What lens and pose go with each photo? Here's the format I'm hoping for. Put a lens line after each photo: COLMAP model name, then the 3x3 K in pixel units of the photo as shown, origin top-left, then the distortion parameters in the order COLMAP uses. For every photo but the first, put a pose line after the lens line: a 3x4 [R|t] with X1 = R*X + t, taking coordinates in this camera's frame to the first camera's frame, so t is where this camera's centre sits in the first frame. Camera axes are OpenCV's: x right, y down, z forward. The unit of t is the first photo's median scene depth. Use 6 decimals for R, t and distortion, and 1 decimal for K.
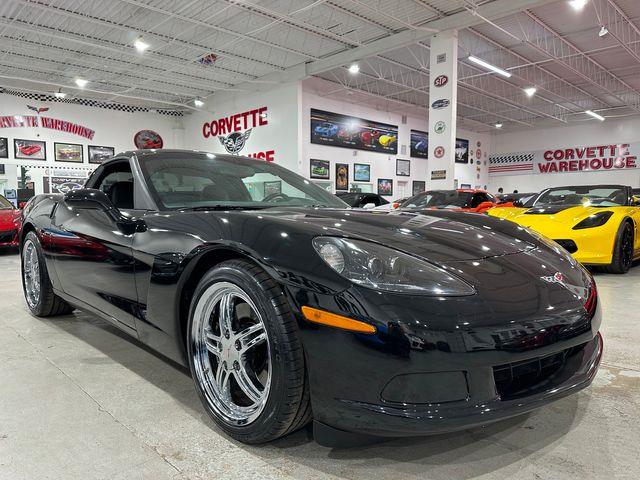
lens RADIAL K [[454.0, 0, 319.6], [0, 454.0, 242.2], [0, 0, 1]] dist [0.066548, -0.093816]
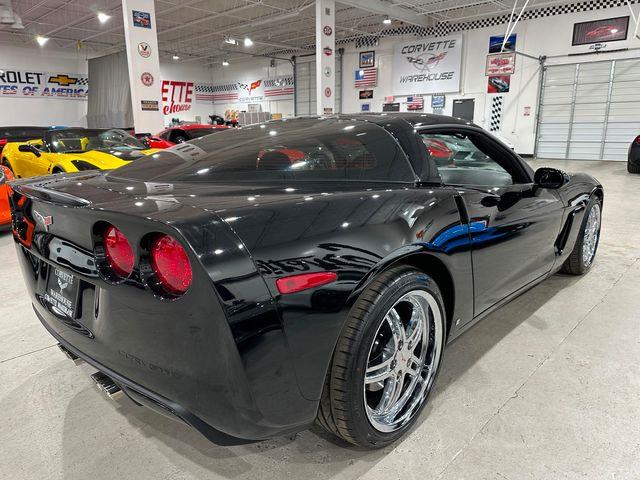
lens RADIAL K [[453.8, 0, 322.9], [0, 453.8, 240.9], [0, 0, 1]] dist [0.073080, -0.104131]
pose [[-0.069273, -0.215329, 0.974081, -0.455724], [0.071531, 0.972842, 0.220142, -0.042834], [-0.995030, 0.084927, -0.051989, 0.489081]]
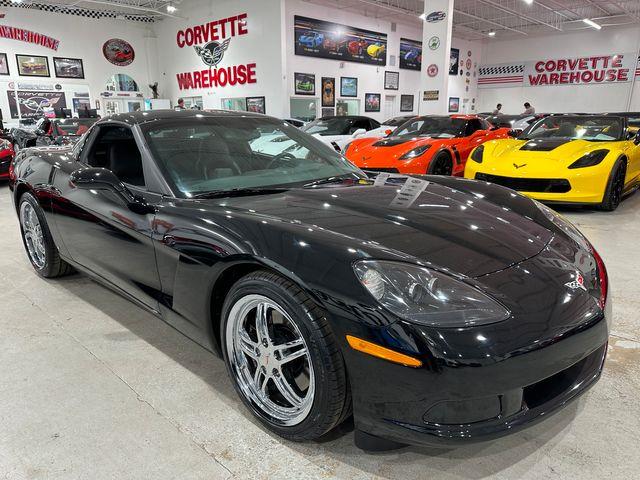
lens RADIAL K [[460.1, 0, 318.6], [0, 460.1, 241.7], [0, 0, 1]] dist [0.000983, -0.005378]
pose [[0.999221, -0.012042, 0.037575, -0.010385], [0.004706, 0.981865, 0.189524, -0.019657], [-0.039175, -0.189200, 0.981157, 0.001280]]
